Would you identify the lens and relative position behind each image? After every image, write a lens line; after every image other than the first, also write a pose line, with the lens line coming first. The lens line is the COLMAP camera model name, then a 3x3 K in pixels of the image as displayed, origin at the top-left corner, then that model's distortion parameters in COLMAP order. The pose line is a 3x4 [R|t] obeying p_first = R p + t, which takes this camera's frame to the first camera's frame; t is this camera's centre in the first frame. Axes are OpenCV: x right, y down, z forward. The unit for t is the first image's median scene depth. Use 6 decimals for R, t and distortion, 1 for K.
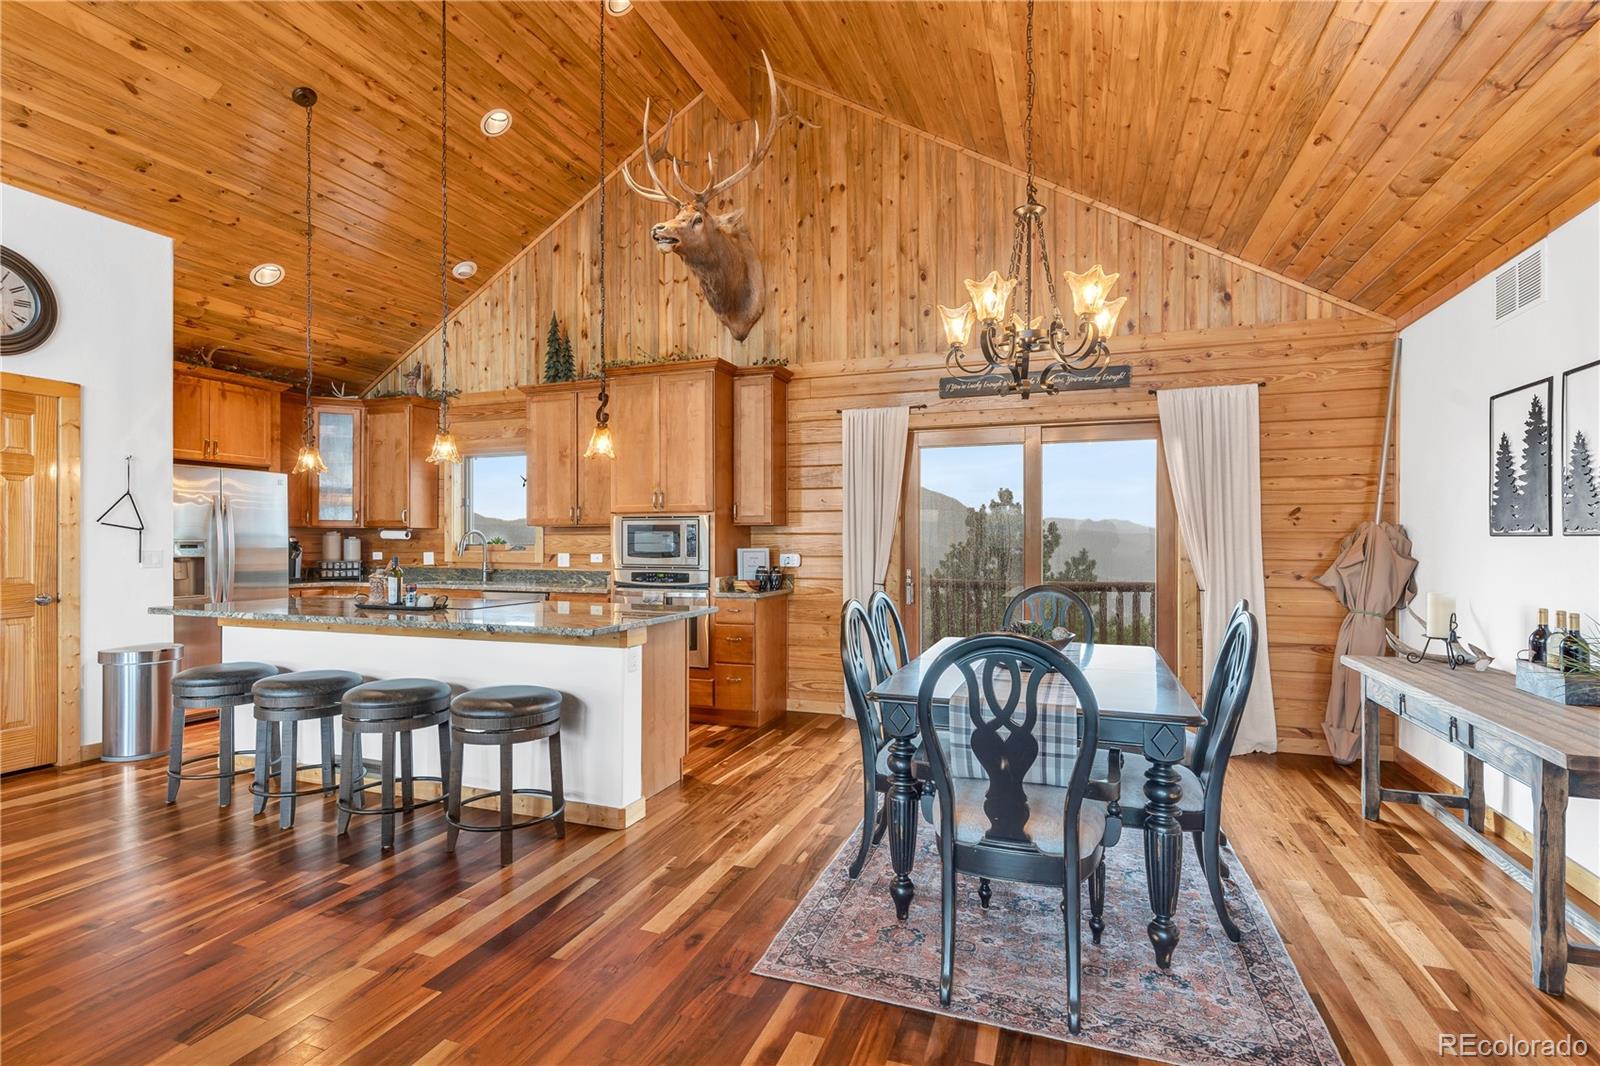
lens RADIAL K [[786.9, 0, 791.4], [0, 786.9, 539.0], [0, 0, 1]] dist [-0.000361, 0.000853]
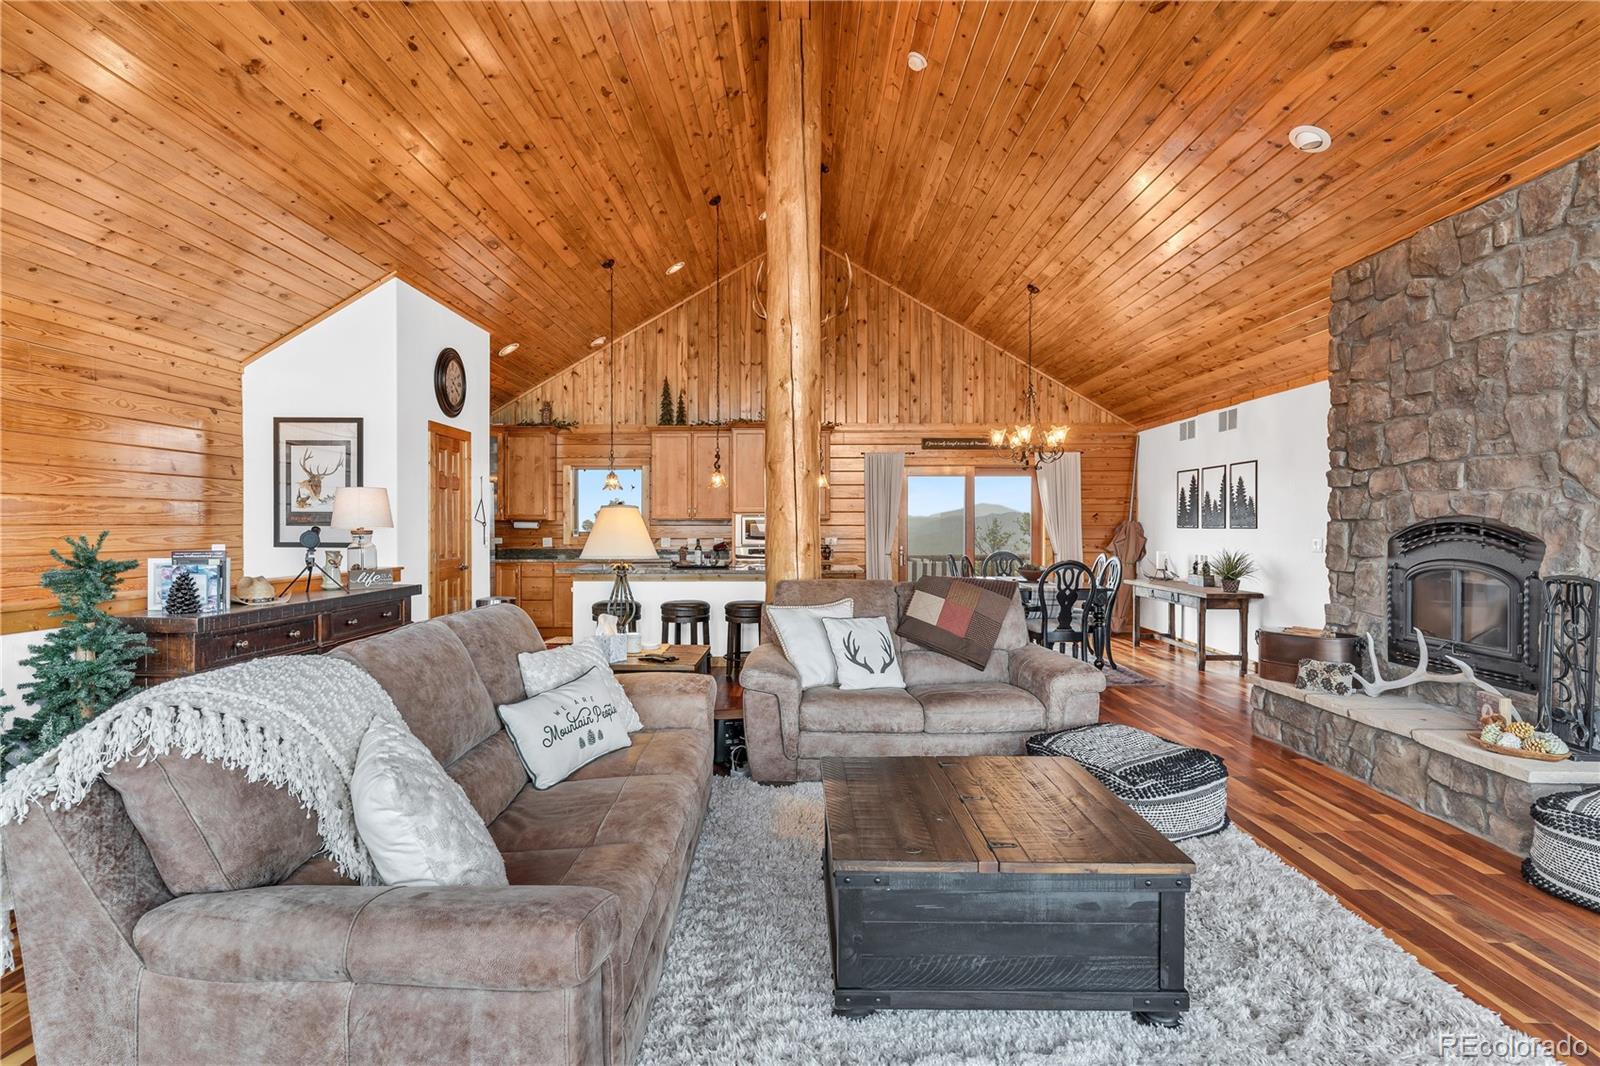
lens RADIAL K [[817.7, 0, 798.1], [0, 817.7, 535.1], [0, 0, 1]] dist [0.002018, 0.000341]
pose [[0.939427, -0.004267, 0.342723, -0.699704], [0.000074, 0.999925, 0.012246, -0.007596], [-0.342749, -0.011479, 0.939357, -0.634033]]
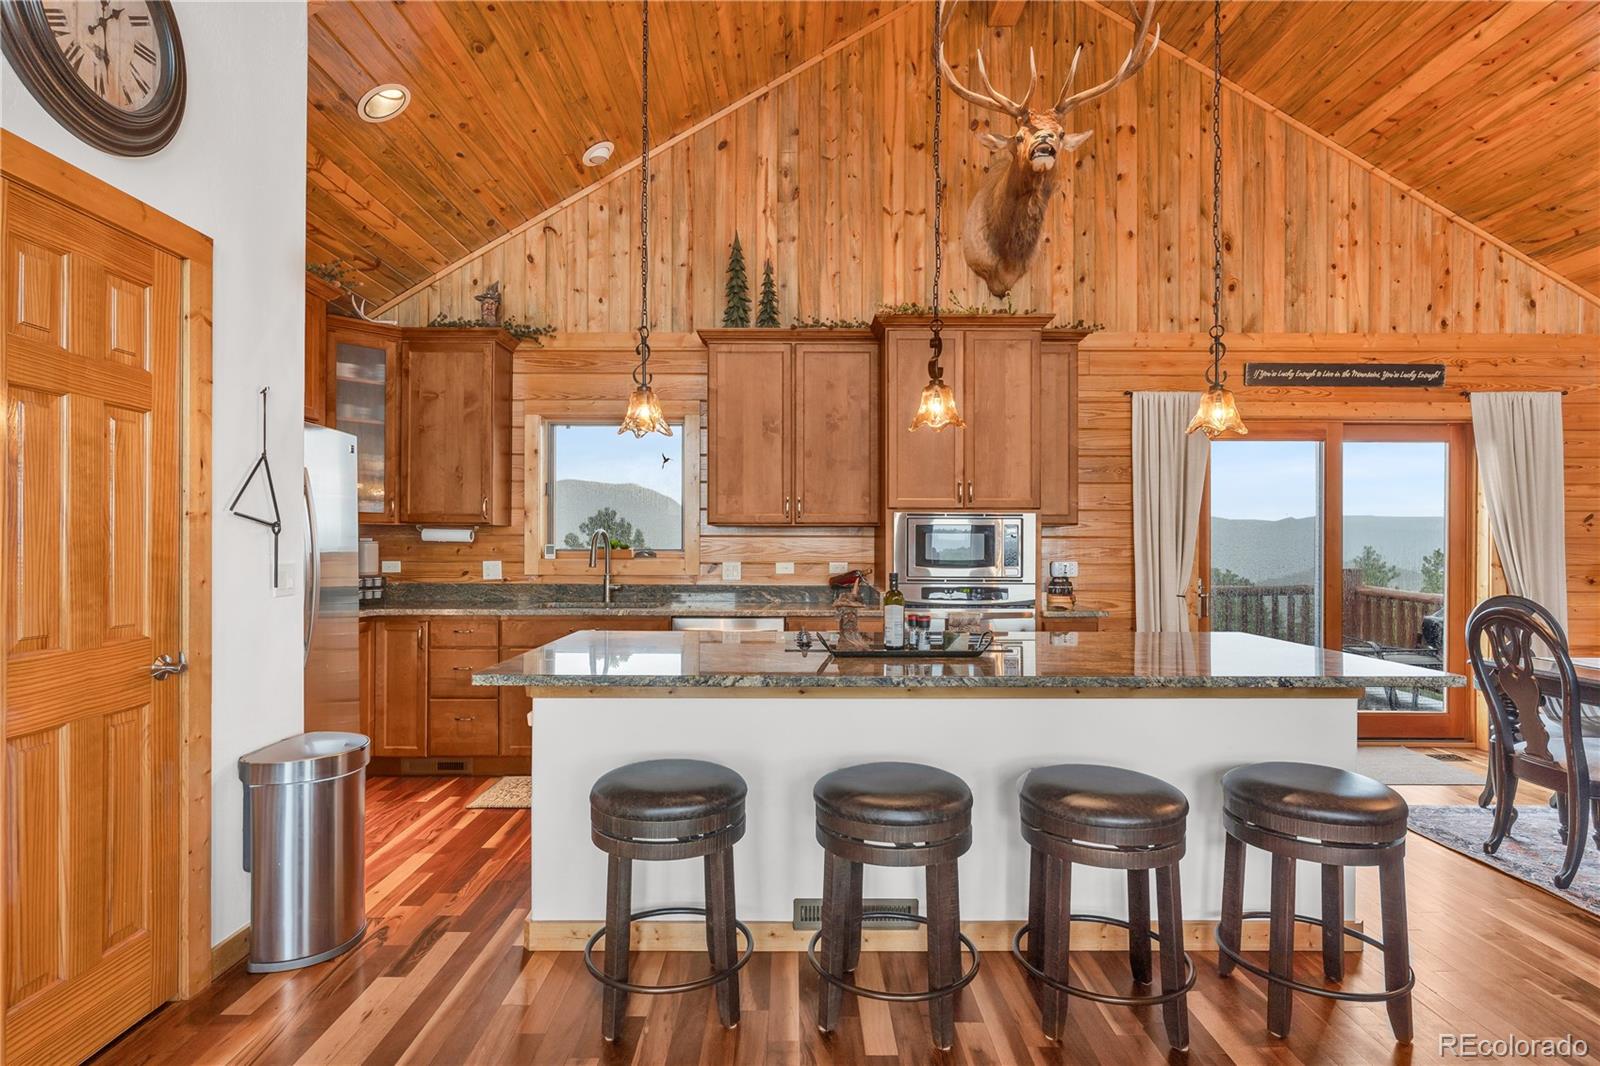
lens RADIAL K [[834.5, 0, 792.8], [0, 834.5, 537.3], [0, 0, 1]] dist [-0.002217, 0.000579]
pose [[0.932938, 0.003642, 0.360018, -0.620045], [-0.002895, 0.999992, -0.002616, -0.003137], [-0.360025, 0.001398, 0.932942, 0.302866]]
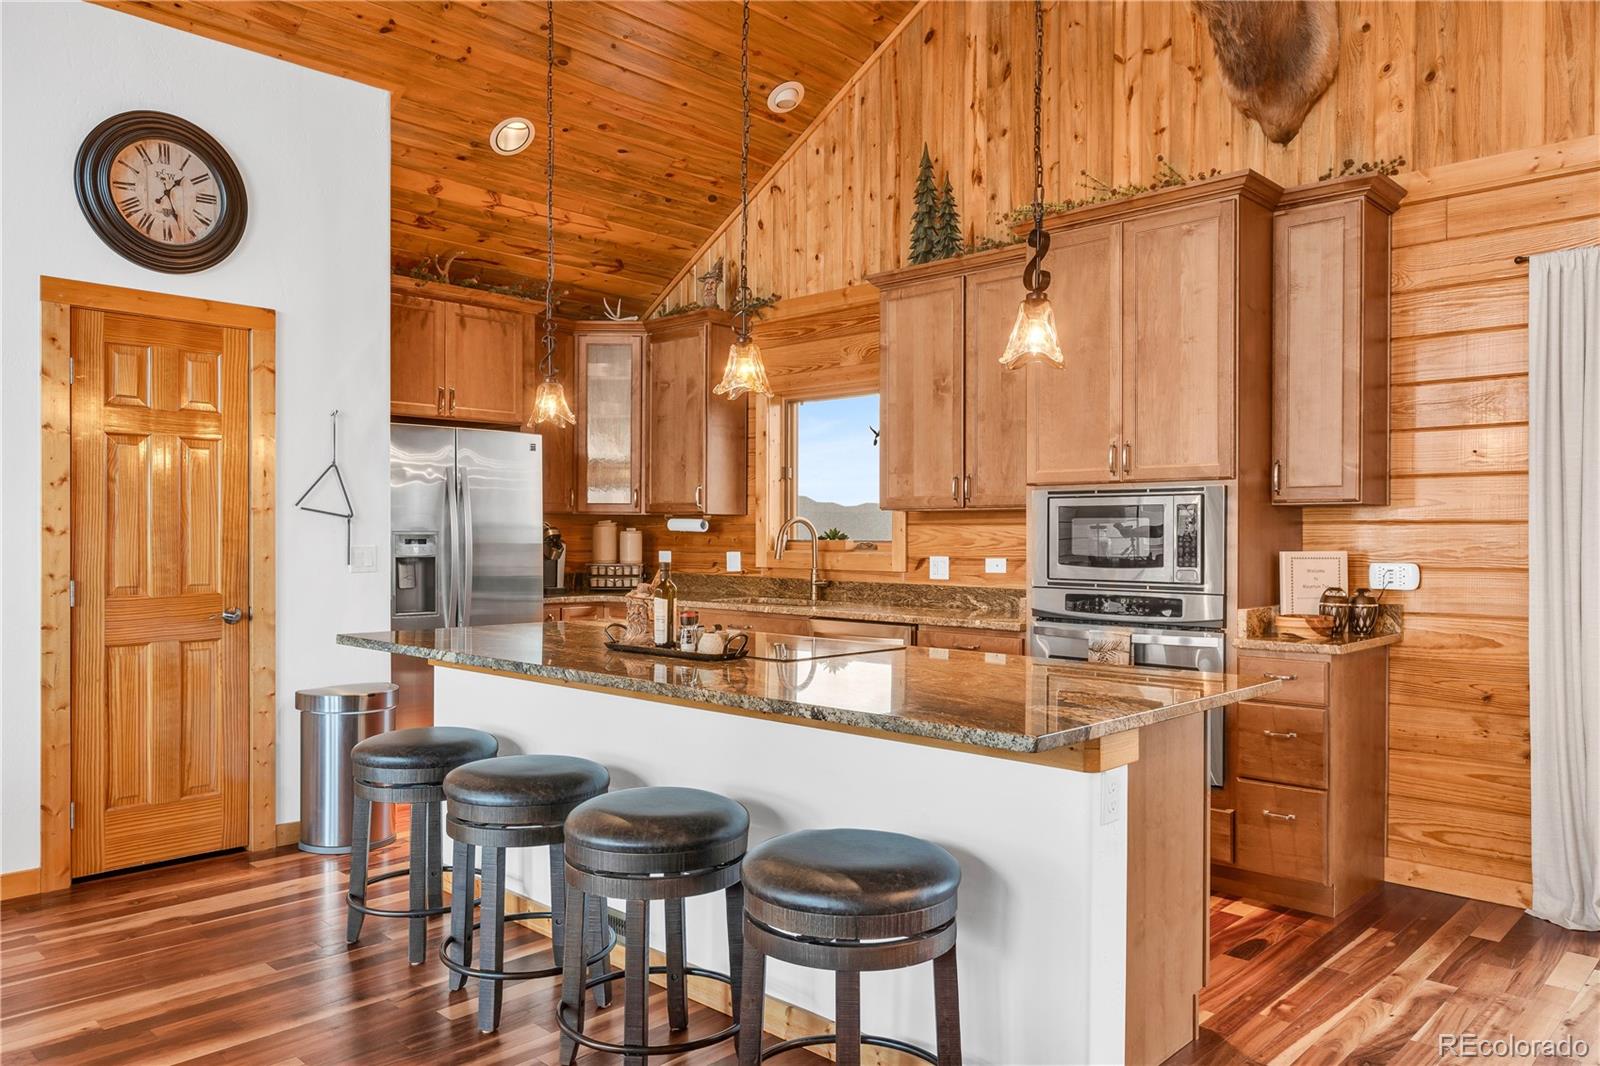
lens RADIAL K [[1134.1, 0, 768.9], [0, 1134.1, 539.5], [0, 0, 1]] dist [0.003278, 0.002822]
pose [[0.914791, 0.004684, -0.403900, -0.077150], [-0.002056, 0.999974, 0.006940, 0.000060], [0.403922, -0.005518, 0.914777, 0.209678]]
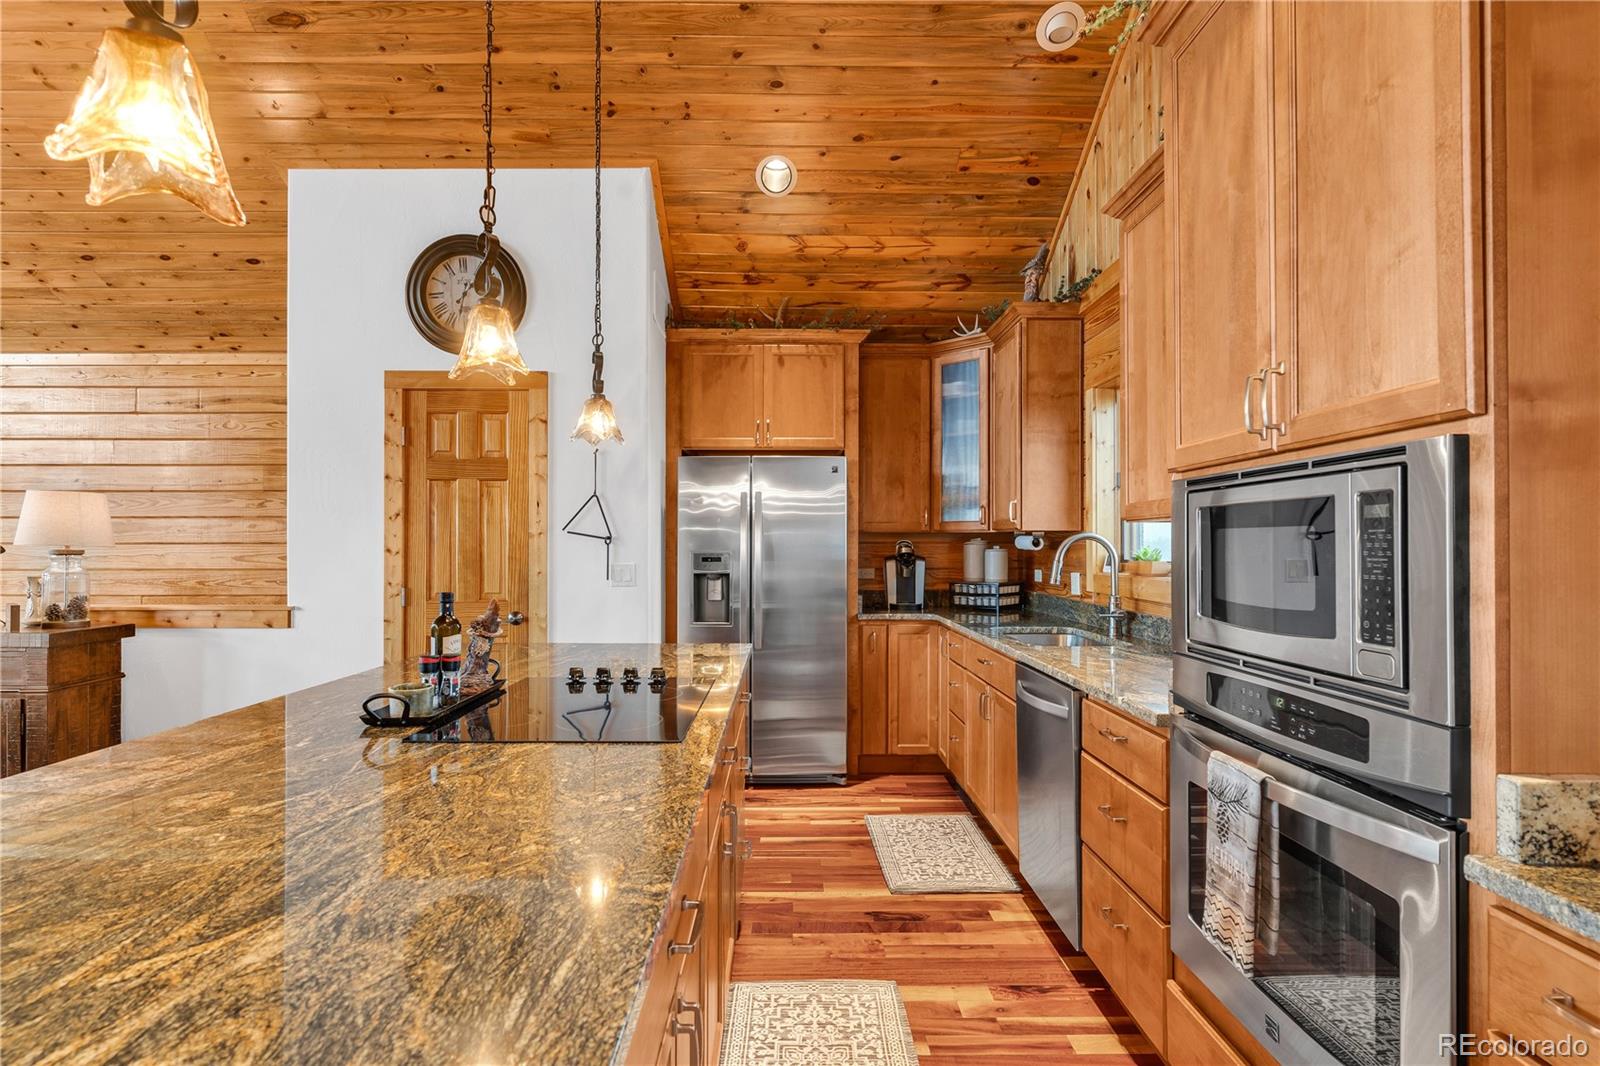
lens RADIAL K [[817.7, 0, 788.3], [0, 817.7, 538.9], [0, 0, 1]] dist [0.002018, 0.000341]
pose [[0.356651, -0.008945, -0.934195, 0.021942], [0.001789, 0.999959, -0.008892, -0.003616], [0.934236, 0.001500, 0.356652, 0.770069]]
